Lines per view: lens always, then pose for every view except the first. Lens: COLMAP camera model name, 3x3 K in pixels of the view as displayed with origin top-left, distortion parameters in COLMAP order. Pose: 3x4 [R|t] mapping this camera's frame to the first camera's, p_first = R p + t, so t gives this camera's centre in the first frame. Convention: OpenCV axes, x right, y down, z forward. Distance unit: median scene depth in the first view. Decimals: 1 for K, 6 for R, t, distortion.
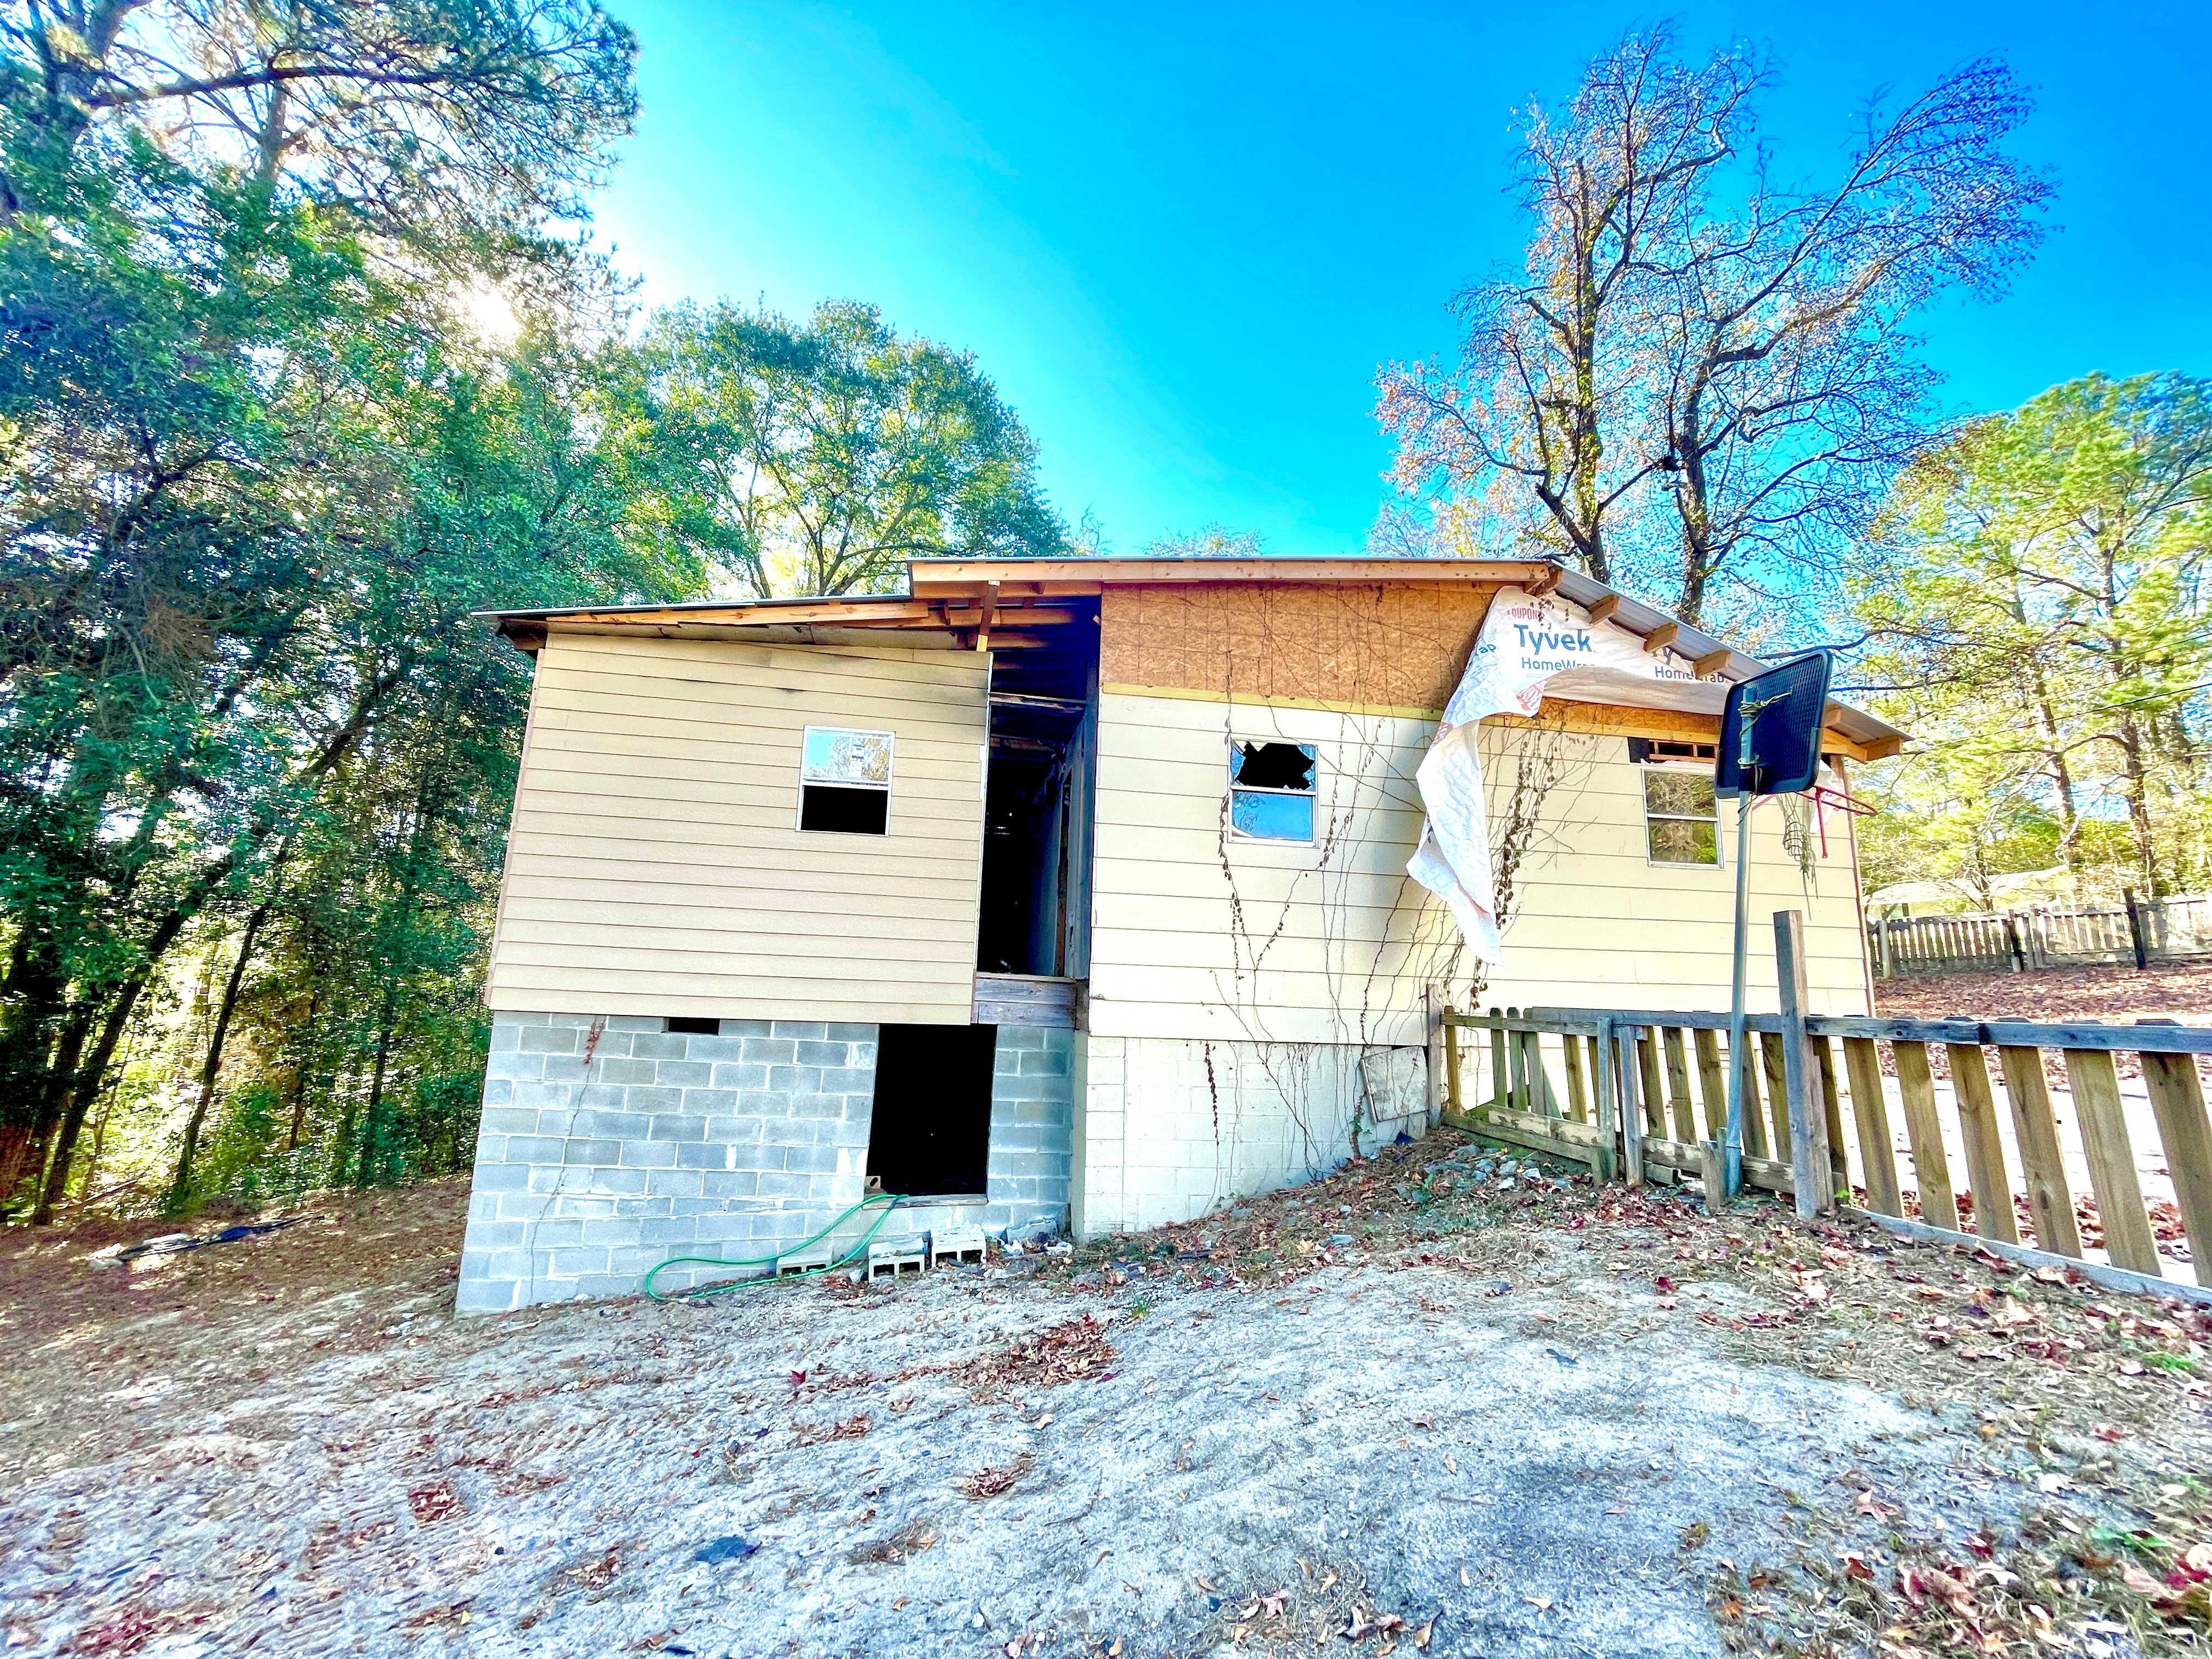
lens RADIAL K [[887.1, 0, 1110.6], [0, 887.1, 837.2], [0, 0, 1]] dist [-0.004011, 0.000324]
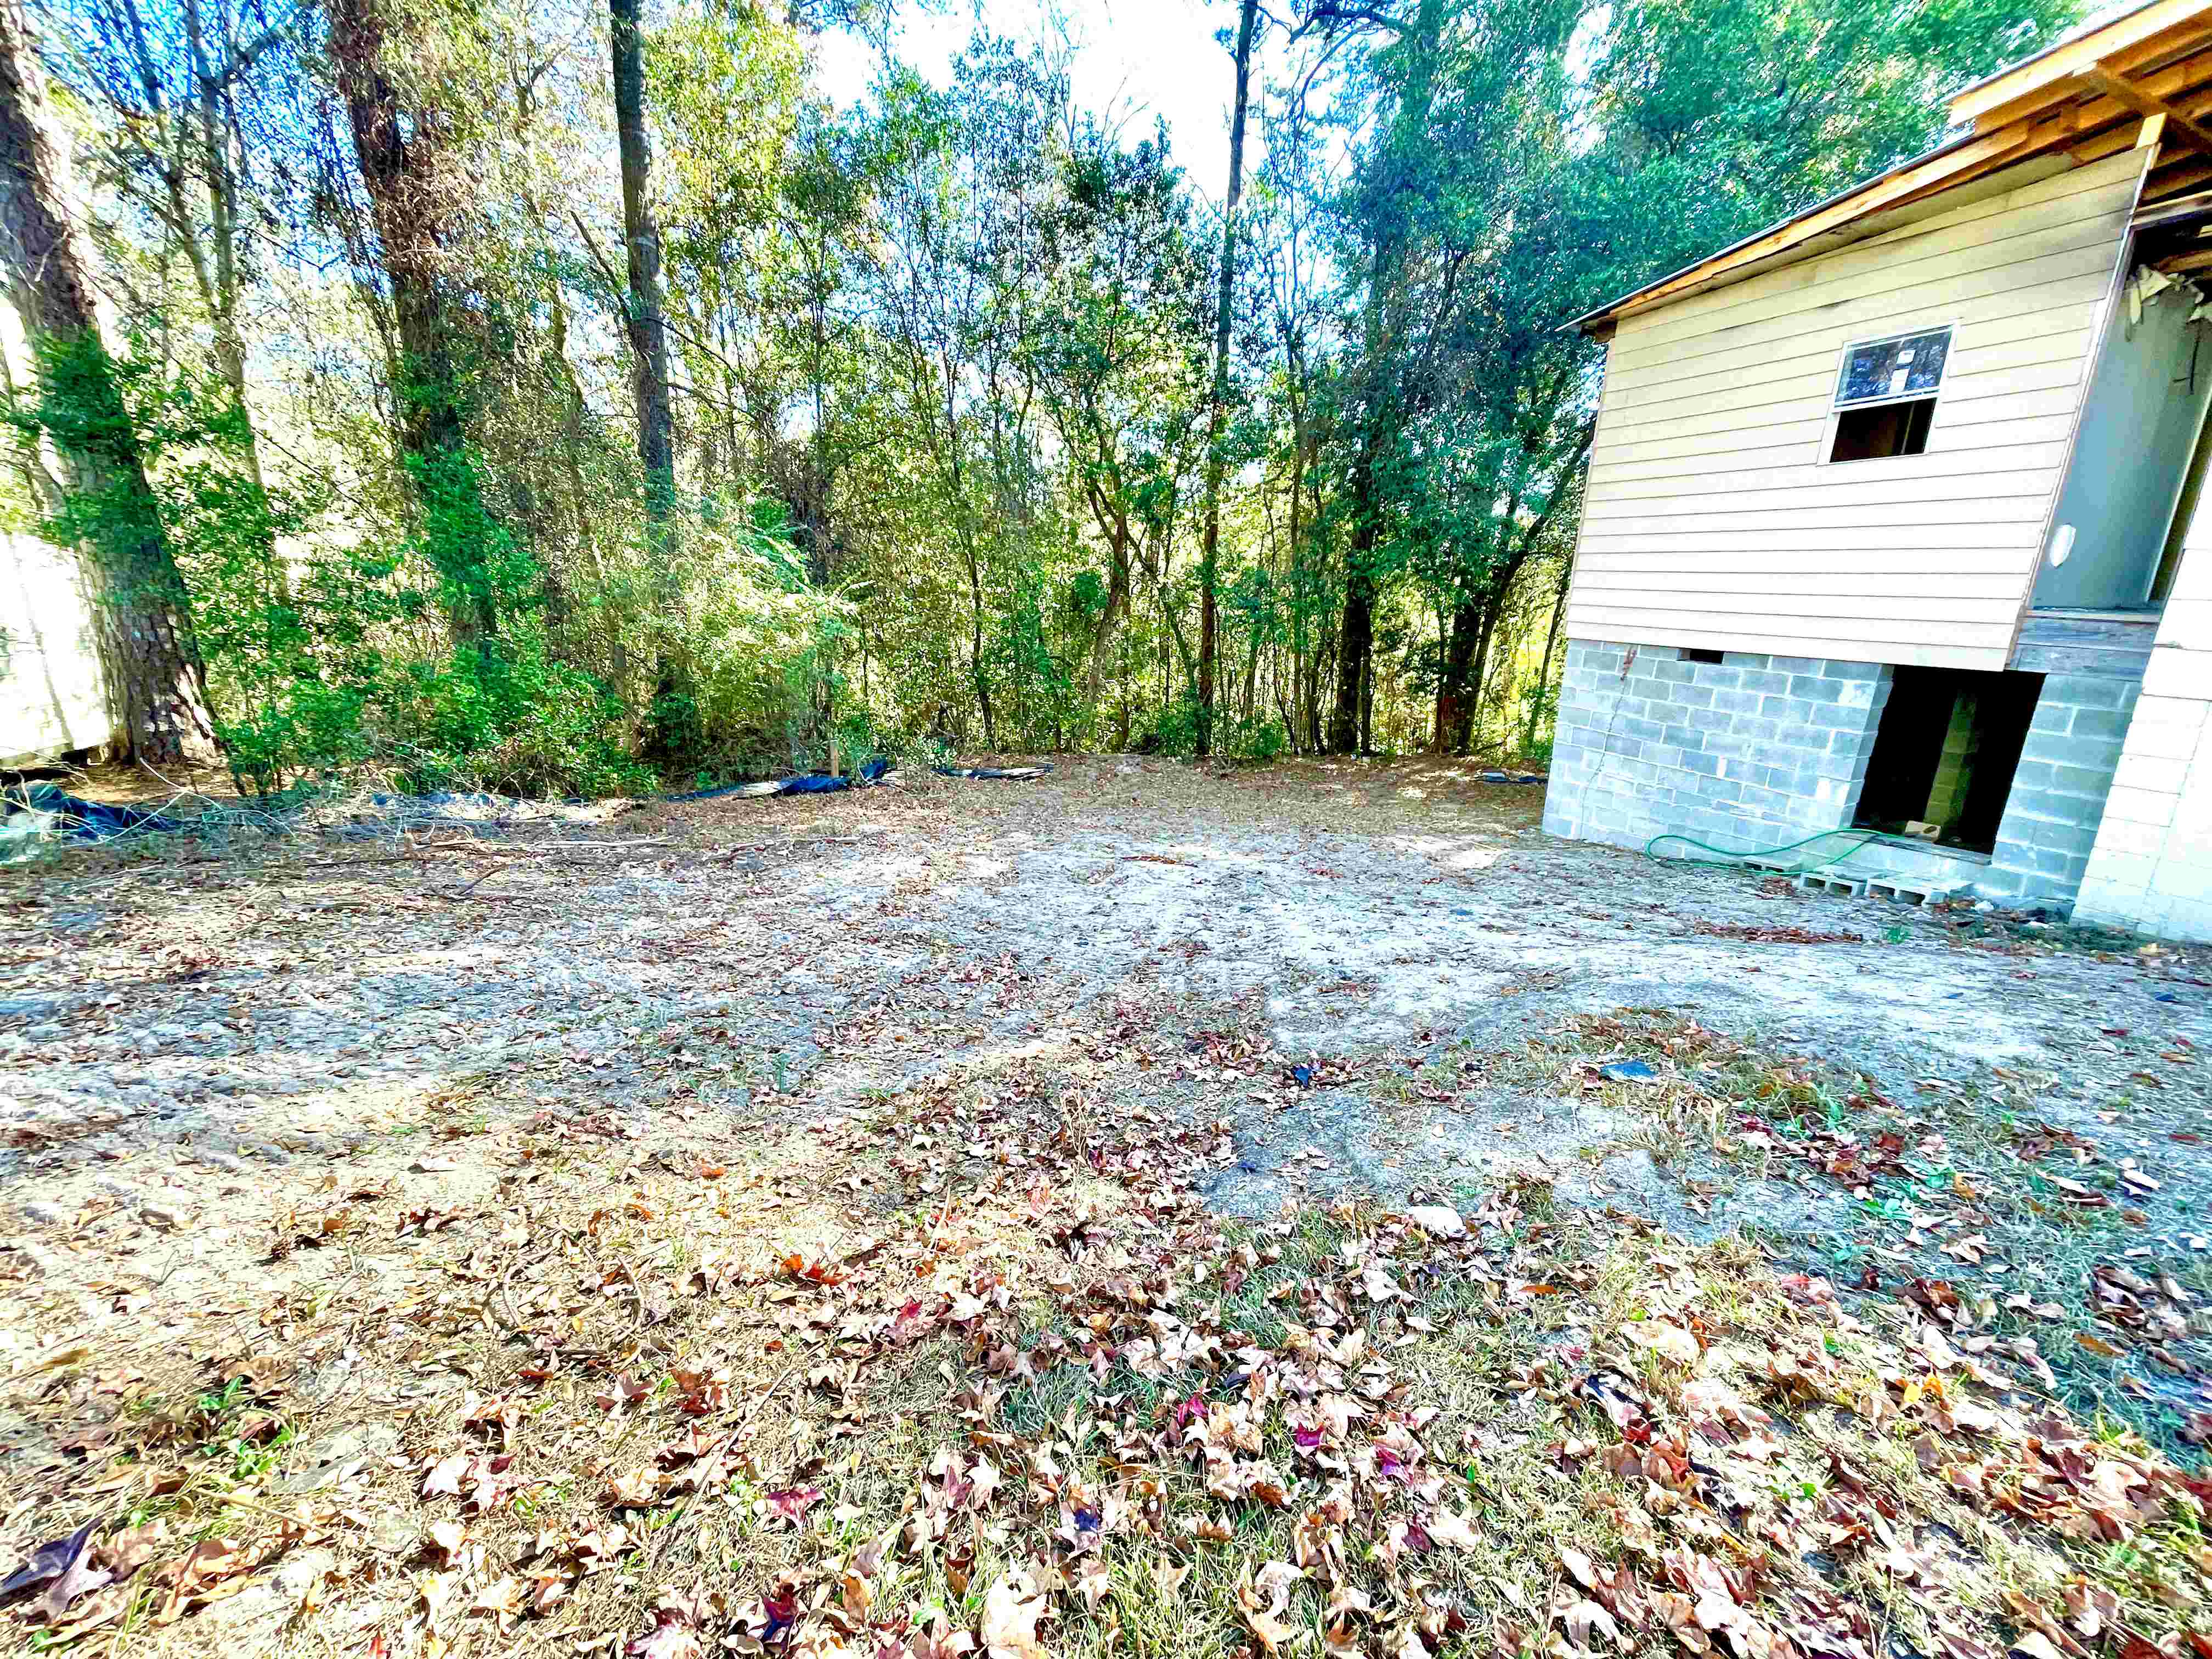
lens RADIAL K [[887.1, 0, 1099.6], [0, 887.1, 829.2], [0, 0, 1]] dist [-0.004011, 0.000324]
pose [[0.249469, 0.230422, -0.940570, 0.489912], [0.161218, 0.947842, 0.274963, -0.023565], [0.954869, -0.220231, 0.199309, -0.057413]]
